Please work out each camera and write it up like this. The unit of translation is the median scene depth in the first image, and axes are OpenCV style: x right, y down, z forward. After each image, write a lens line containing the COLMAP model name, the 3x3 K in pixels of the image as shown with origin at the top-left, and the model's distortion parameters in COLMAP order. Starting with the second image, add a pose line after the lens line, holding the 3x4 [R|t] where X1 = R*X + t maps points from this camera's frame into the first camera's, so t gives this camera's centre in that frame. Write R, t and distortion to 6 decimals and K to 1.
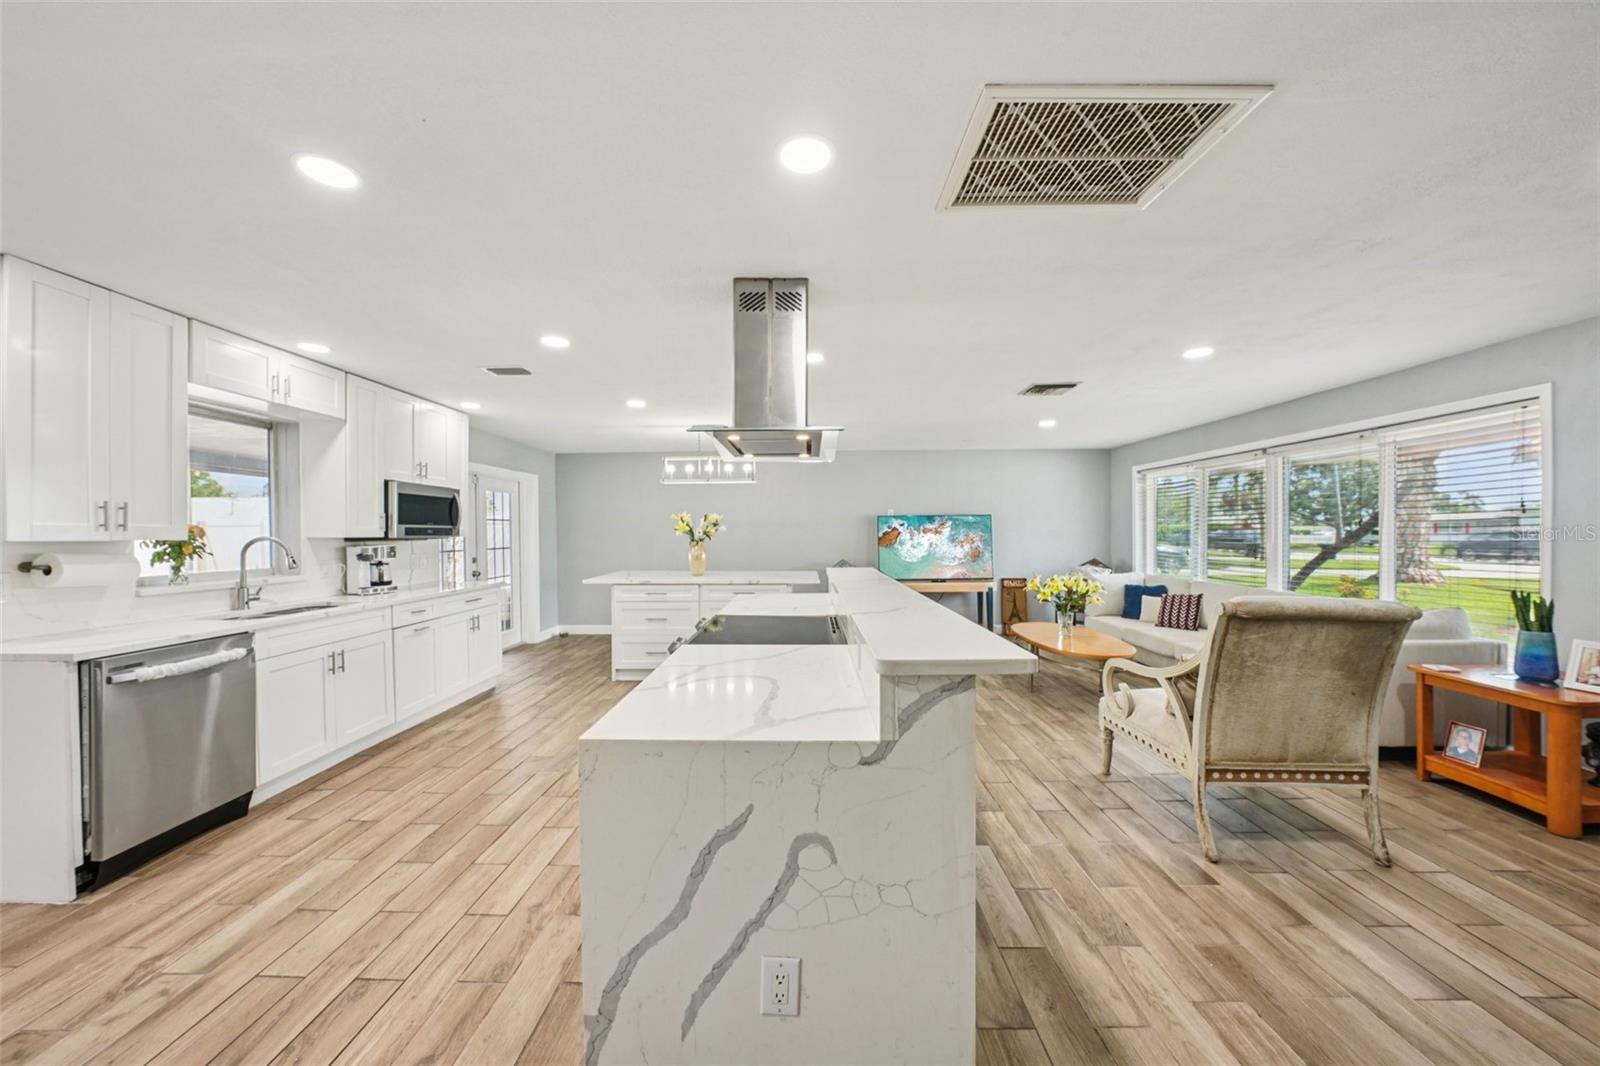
lens RADIAL K [[557.7, 0, 800.0], [0, 557.7, 538.8], [0, 0, 1]] dist [-0.016635, 0.000898]
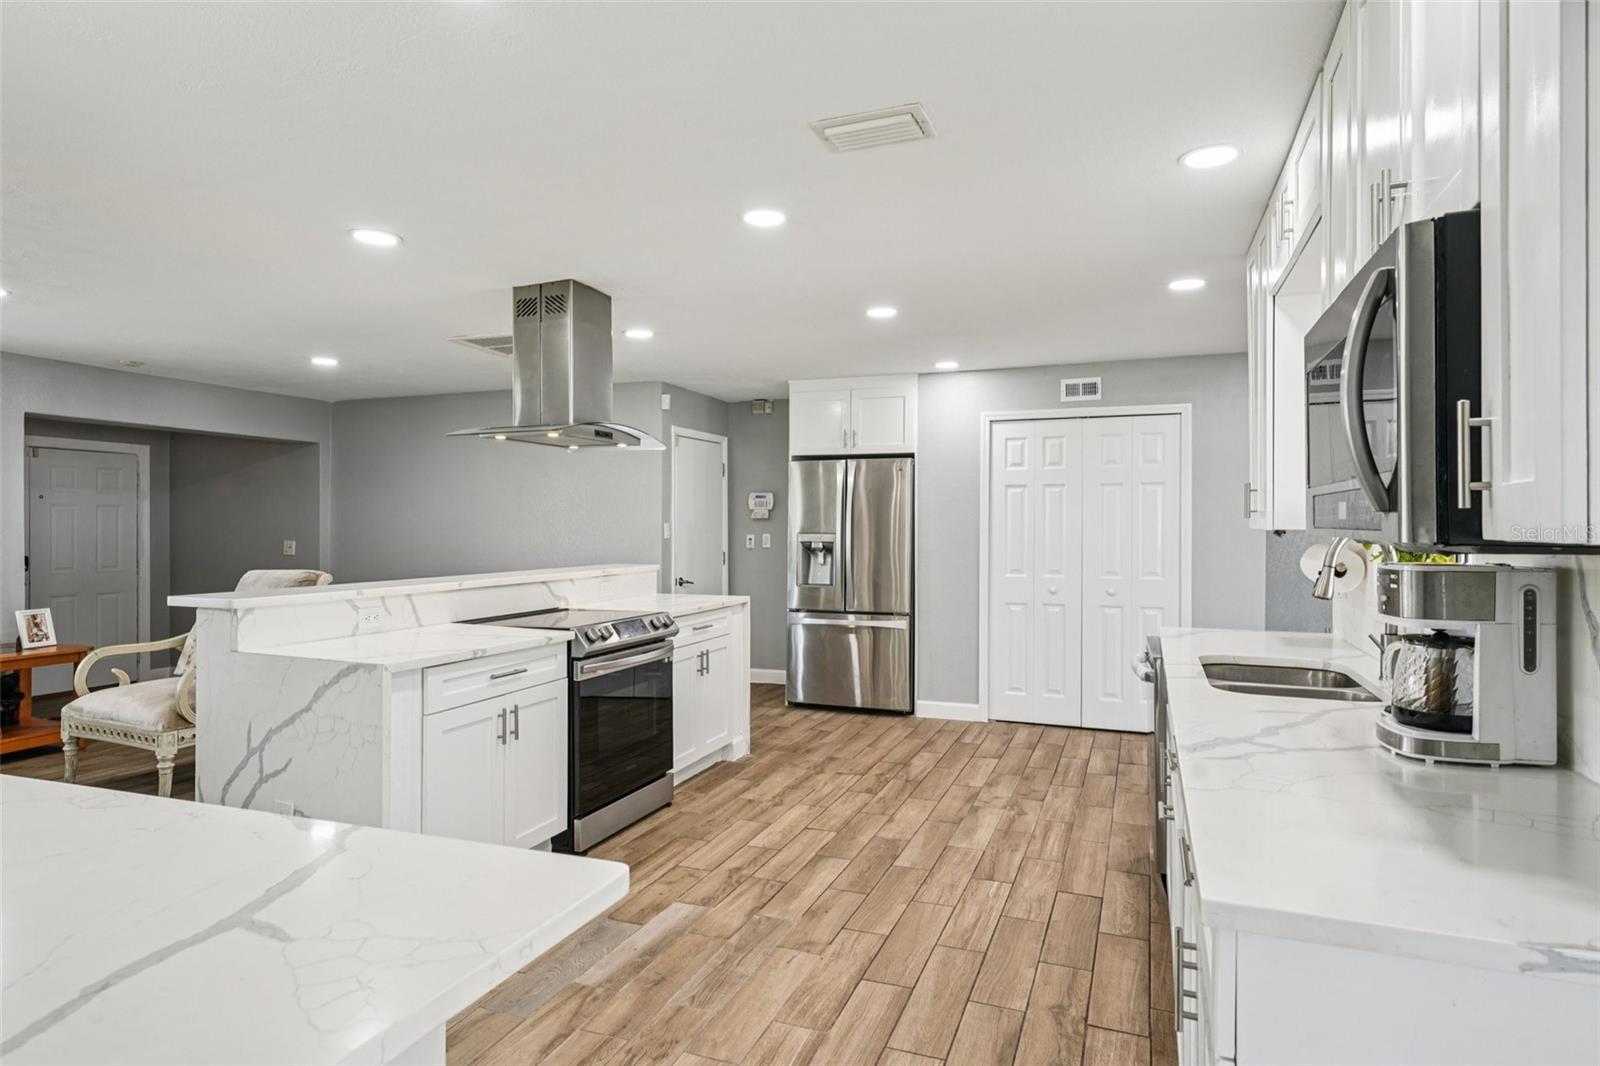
lens RADIAL K [[903.6, 0, 775.9], [0, 903.6, 570.8], [0, 0, 1]] dist [-0.014607, 0.000286]
pose [[-0.931210, -0.013065, 0.364250, -0.504069], [0.009497, 0.998148, 0.060081, -0.009129], [-0.364360, 0.059407, -0.929361, 1.195697]]
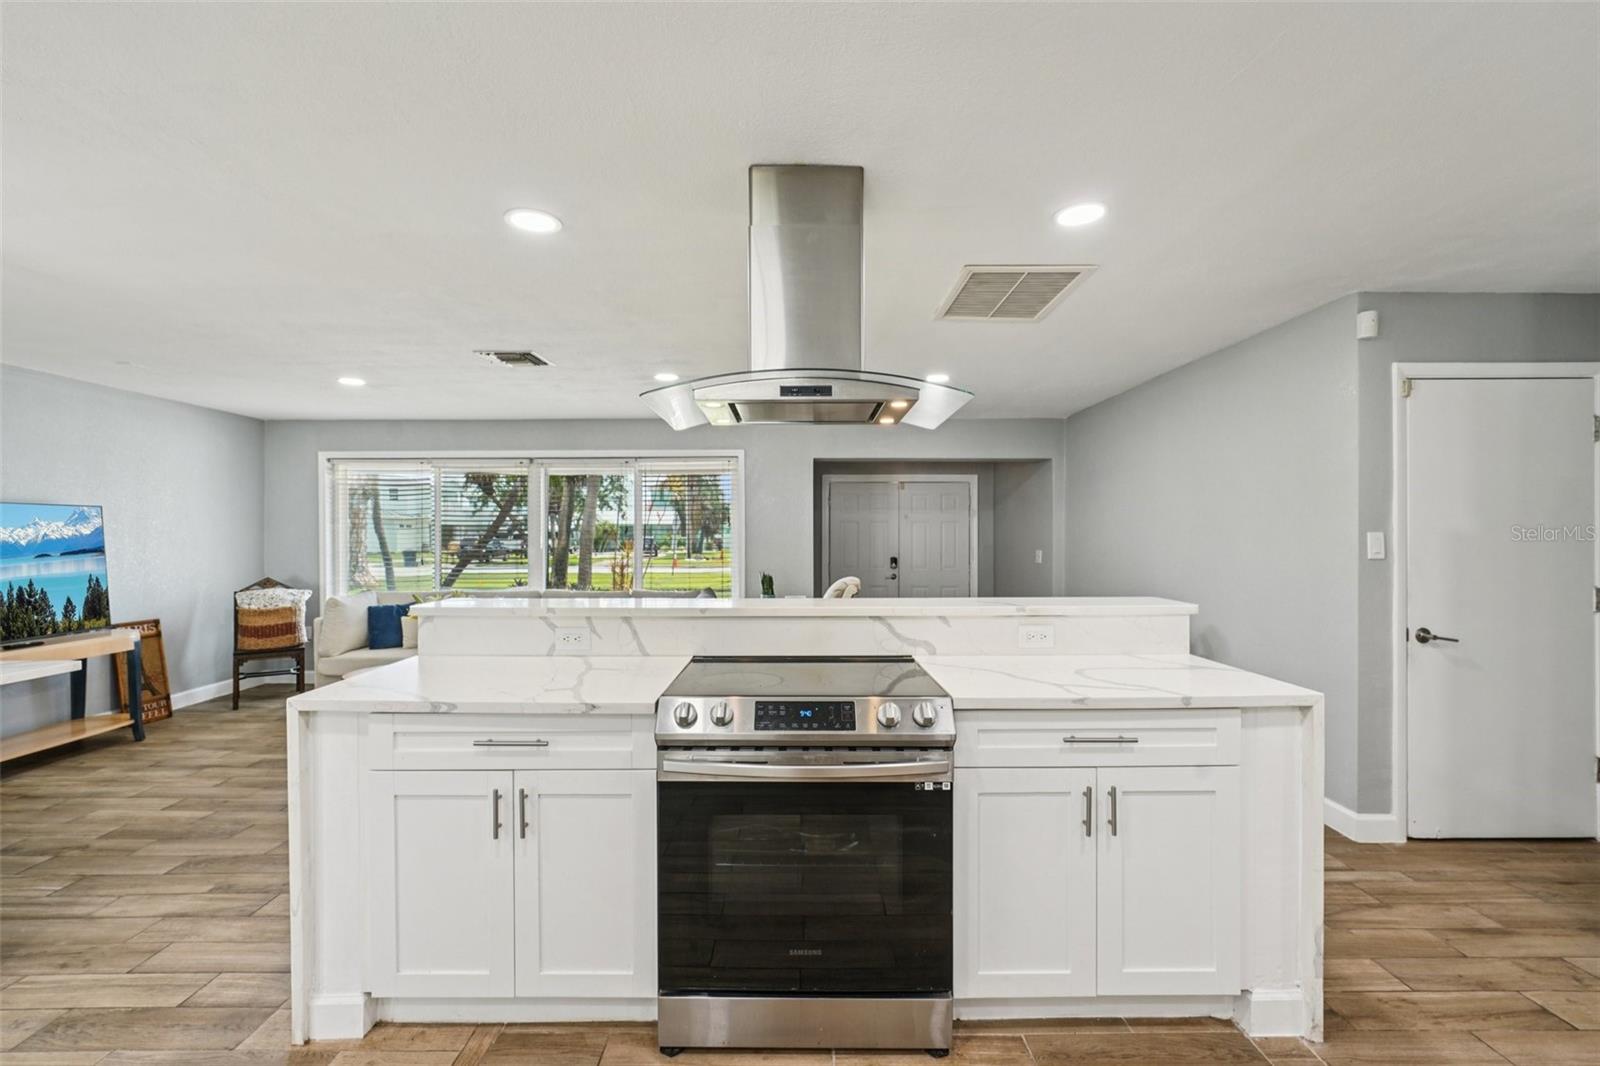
lens RADIAL K [[678.7, 0, 791.7], [0, 678.7, 539.4], [0, 0, 1]] dist [-0.006912, 0.003327]
pose [[-0.013065, -0.000343, 0.999915, -0.448290], [0.015489, 0.999880, 0.000546, -0.003089], [-0.999795, 0.015494, -0.013058, 0.517287]]
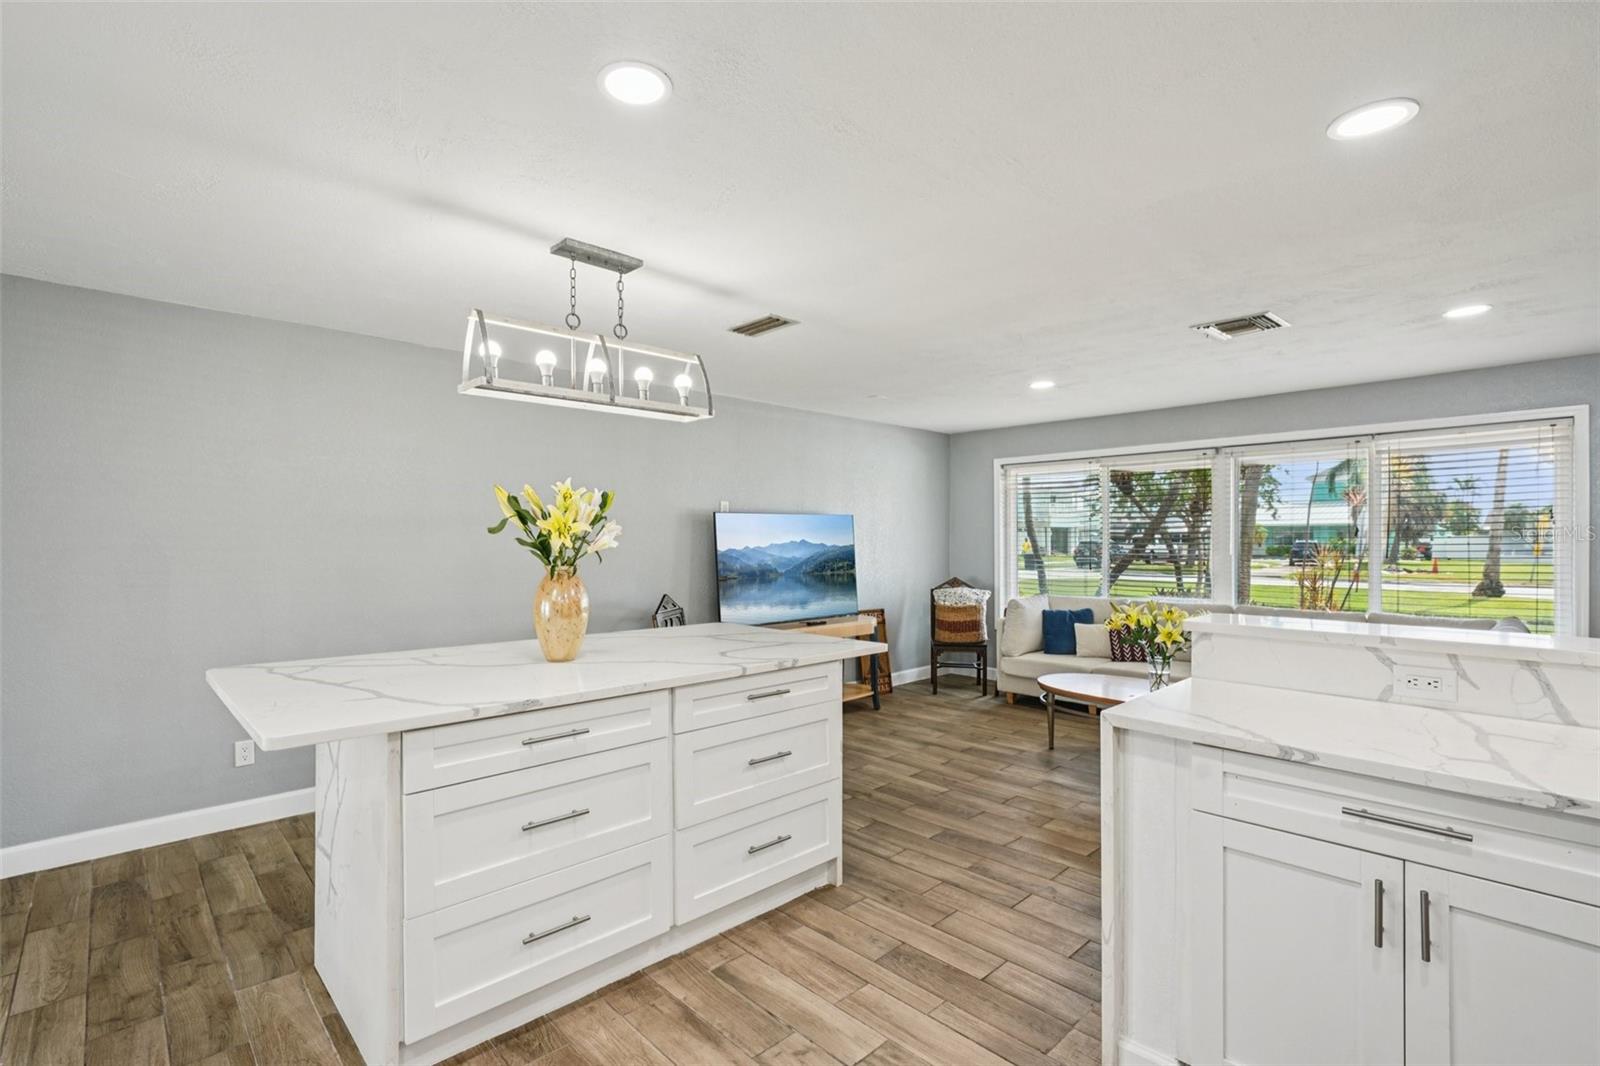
lens RADIAL K [[739.6, 0, 797.4], [0, 739.6, 526.5], [0, 0, 1]] dist [-0.007190, 0.003448]
pose [[0.714959, 0.017406, 0.698950, -0.457281], [0.005781, 0.999509, -0.030804, -0.004682], [-0.699143, 0.026064, 0.714507, 0.620480]]
